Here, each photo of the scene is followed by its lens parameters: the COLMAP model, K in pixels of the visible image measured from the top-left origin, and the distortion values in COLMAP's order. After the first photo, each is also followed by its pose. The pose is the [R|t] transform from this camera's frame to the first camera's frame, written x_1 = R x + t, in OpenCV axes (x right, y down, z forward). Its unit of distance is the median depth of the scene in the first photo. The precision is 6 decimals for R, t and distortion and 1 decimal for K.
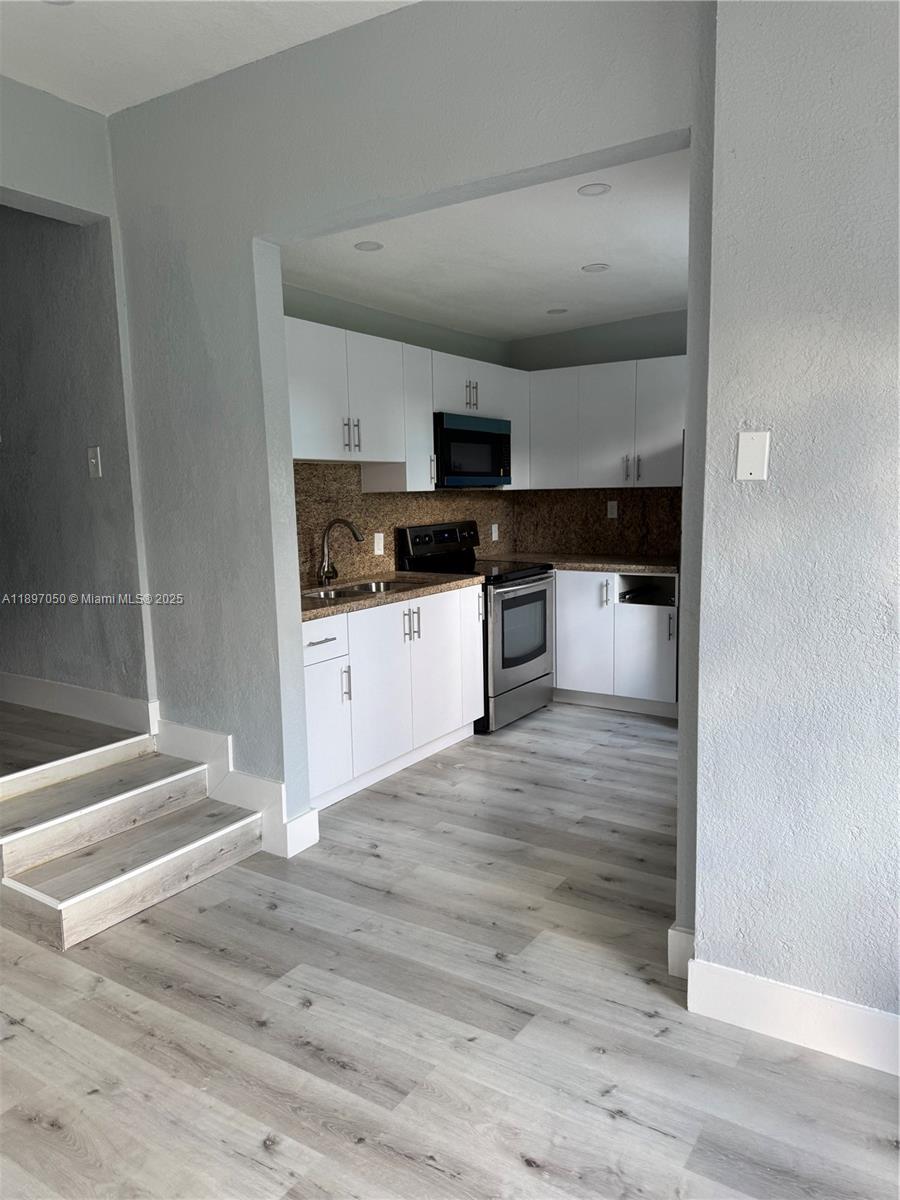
lens RADIAL K [[842.1, 0, 450.0], [0, 842.1, 600.0], [0, 0, 1]] dist [0.095369, -0.149362]
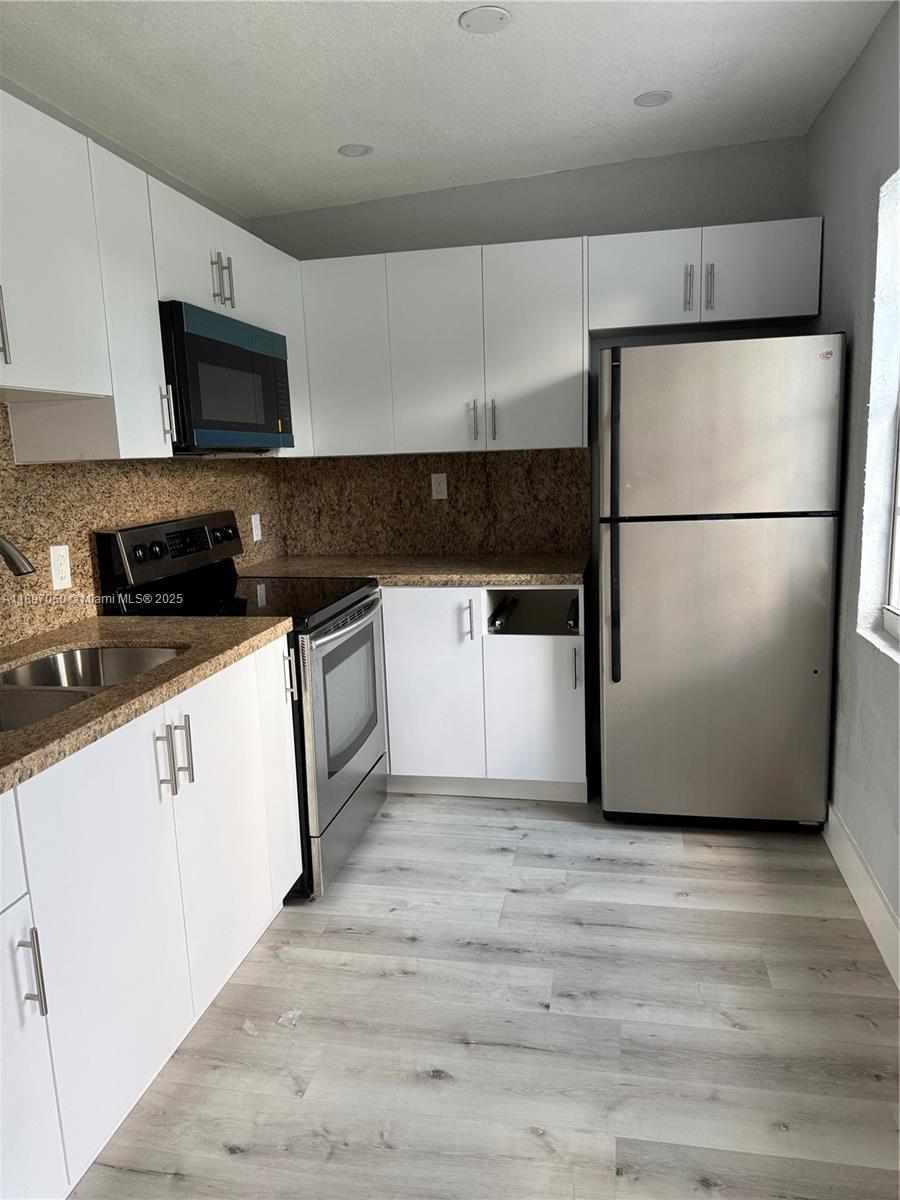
lens RADIAL K [[842.1, 0, 450.0], [0, 842.1, 600.0], [0, 0, 1]] dist [0.095369, -0.149362]
pose [[0.925612, -0.078246, 0.370296, -0.057654], [0.067920, 0.996854, 0.040866, -0.050401], [-0.372329, -0.012676, 0.928014, 0.434330]]
